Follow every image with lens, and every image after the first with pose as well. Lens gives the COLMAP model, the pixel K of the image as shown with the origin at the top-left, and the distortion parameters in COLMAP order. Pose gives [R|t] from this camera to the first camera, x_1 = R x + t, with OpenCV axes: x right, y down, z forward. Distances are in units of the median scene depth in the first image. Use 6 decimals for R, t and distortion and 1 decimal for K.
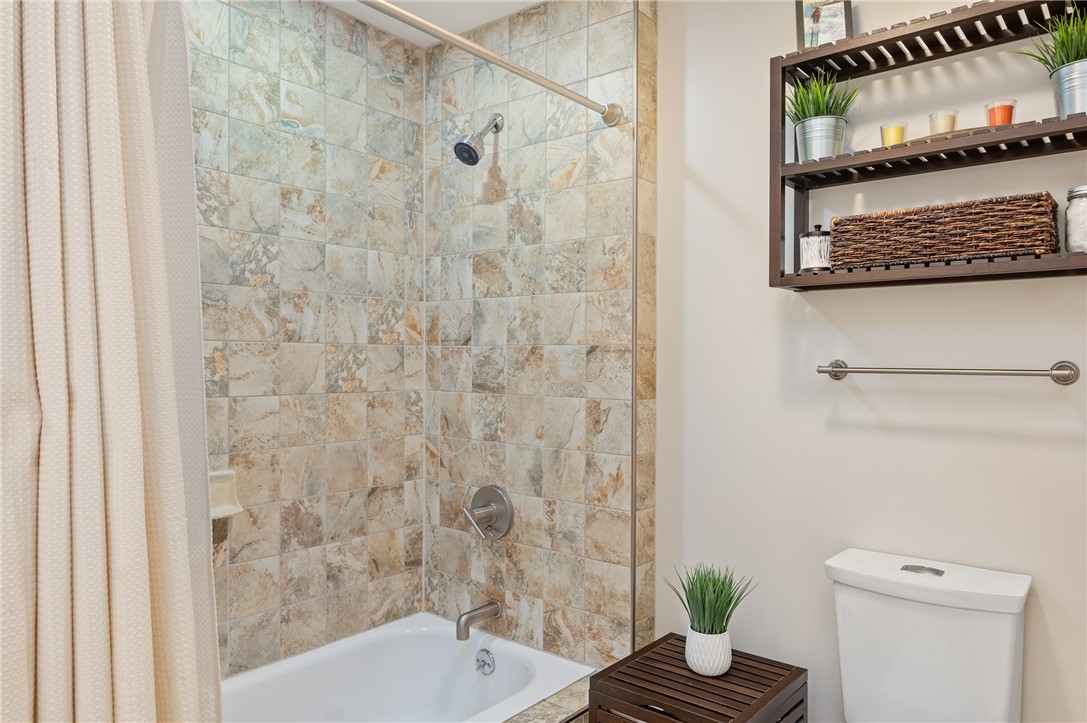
lens RADIAL K [[694.3, 0, 543.5], [0, 694.3, 361.5], [0, 0, 1]] dist [-0.004115, -0.000281]
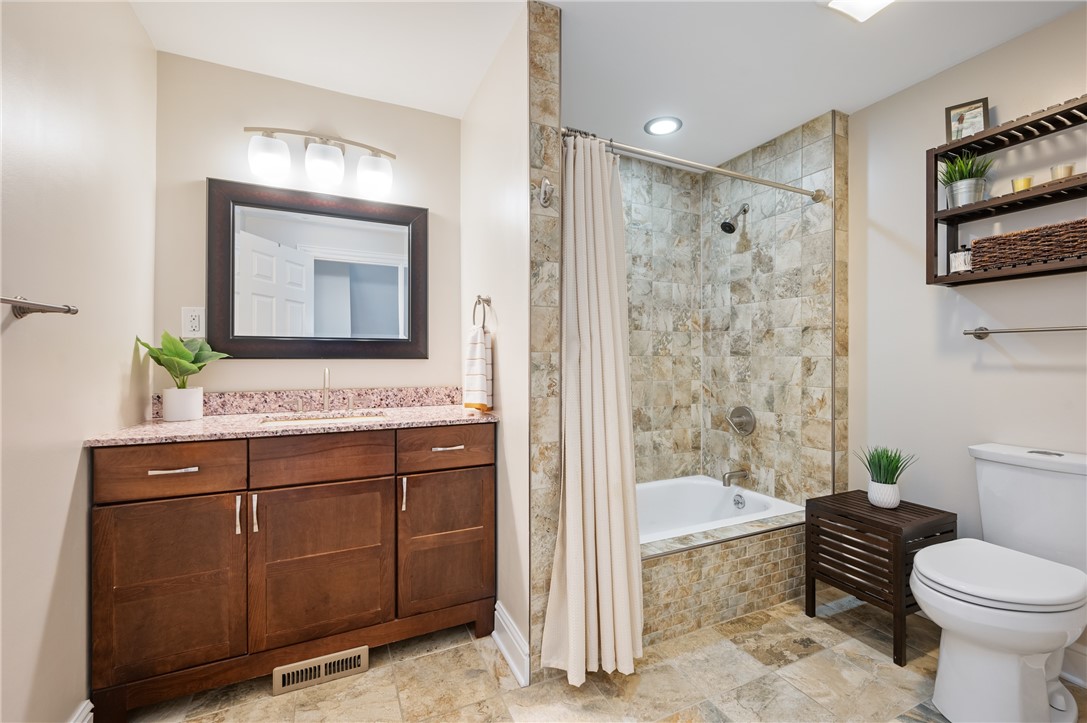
lens RADIAL K [[456.6, 0, 543.5], [0, 456.6, 361.5], [0, 0, 1]] dist [-0.001279, -0.000031]
pose [[0.906320, -0.002119, -0.422587, -0.044174], [-0.001779, 0.999959, -0.008829, 0.077202], [0.422588, 0.008753, 0.906279, -0.339648]]
